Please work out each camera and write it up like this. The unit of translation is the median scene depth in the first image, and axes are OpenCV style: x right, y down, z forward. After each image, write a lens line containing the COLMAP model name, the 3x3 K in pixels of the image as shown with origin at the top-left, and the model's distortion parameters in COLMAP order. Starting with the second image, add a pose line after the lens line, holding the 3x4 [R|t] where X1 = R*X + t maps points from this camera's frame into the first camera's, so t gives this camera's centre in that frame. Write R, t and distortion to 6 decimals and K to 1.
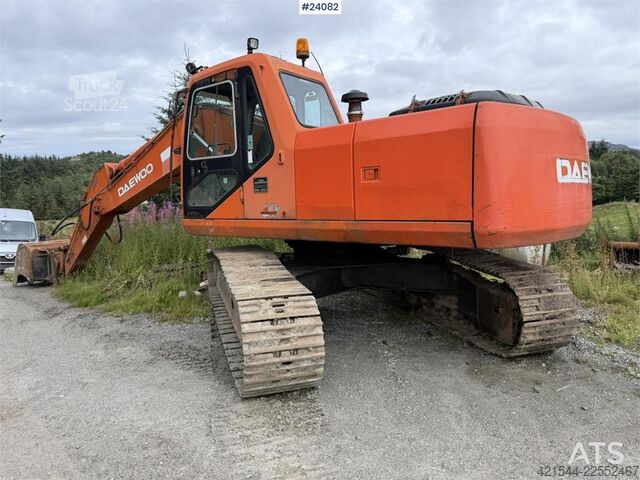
lens RADIAL K [[448.8, 0, 319.5], [0, 448.8, 237.8], [0, 0, 1]] dist [0.082811, -0.123623]
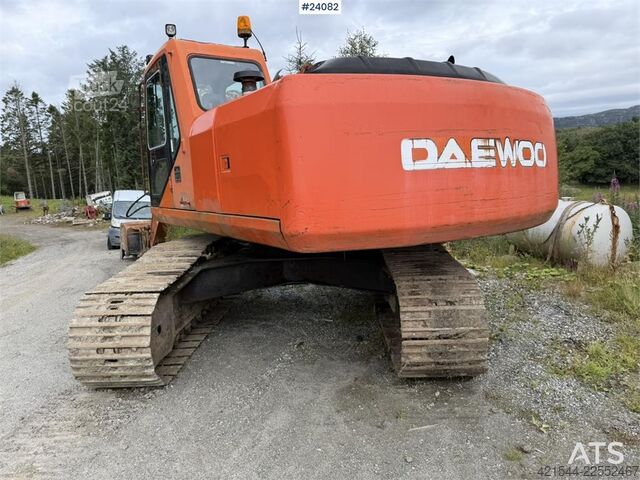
lens RADIAL K [[448.8, 0, 319.5], [0, 448.8, 237.8], [0, 0, 1]] dist [0.082811, -0.123623]
pose [[0.944754, 0.024888, -0.326834, 0.522712], [-0.008266, 0.998605, 0.052150, -0.035988], [0.327676, -0.046567, 0.943642, 0.172362]]
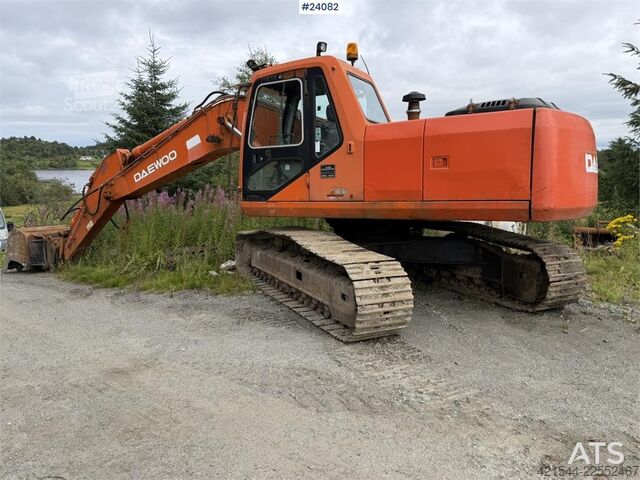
lens RADIAL K [[445.4, 0, 319.4], [0, 445.4, 245.2], [0, 0, 1]] dist [0.123118, -0.190505]
pose [[0.991772, -0.002156, 0.127995, -0.322671], [-0.001832, 0.999517, 0.031031, 0.040037], [-0.128000, -0.031010, 0.991289, -0.157835]]
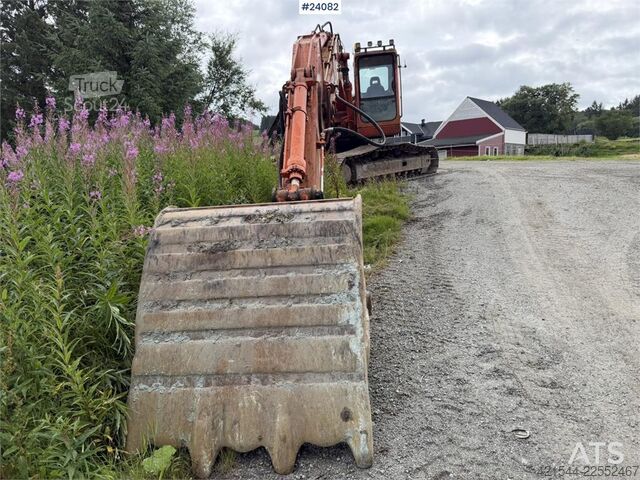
lens RADIAL K [[452.8, 0, 318.4], [0, 452.8, 237.0], [0, 0, 1]] dist [0.074804, -0.102579]
pose [[-0.535034, -0.090057, 0.840017, -2.182380], [0.168948, 0.962812, 0.210830, -0.061368], [-0.827766, 0.254720, -0.499922, 2.949248]]
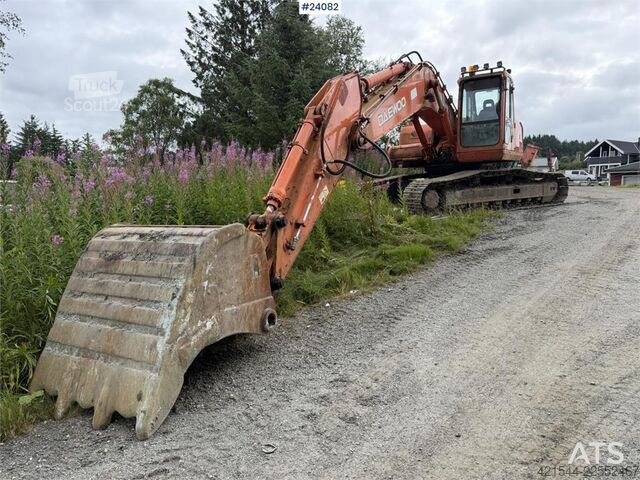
lens RADIAL K [[450.7, 0, 320.3], [0, 450.7, 242.8], [0, 0, 1]] dist [0.049064, -0.073209]
pose [[-0.158911, -0.100743, 0.982140, -2.439066], [0.145852, 0.981470, 0.124273, -0.014327], [-0.976460, 0.162995, -0.141273, 2.525316]]
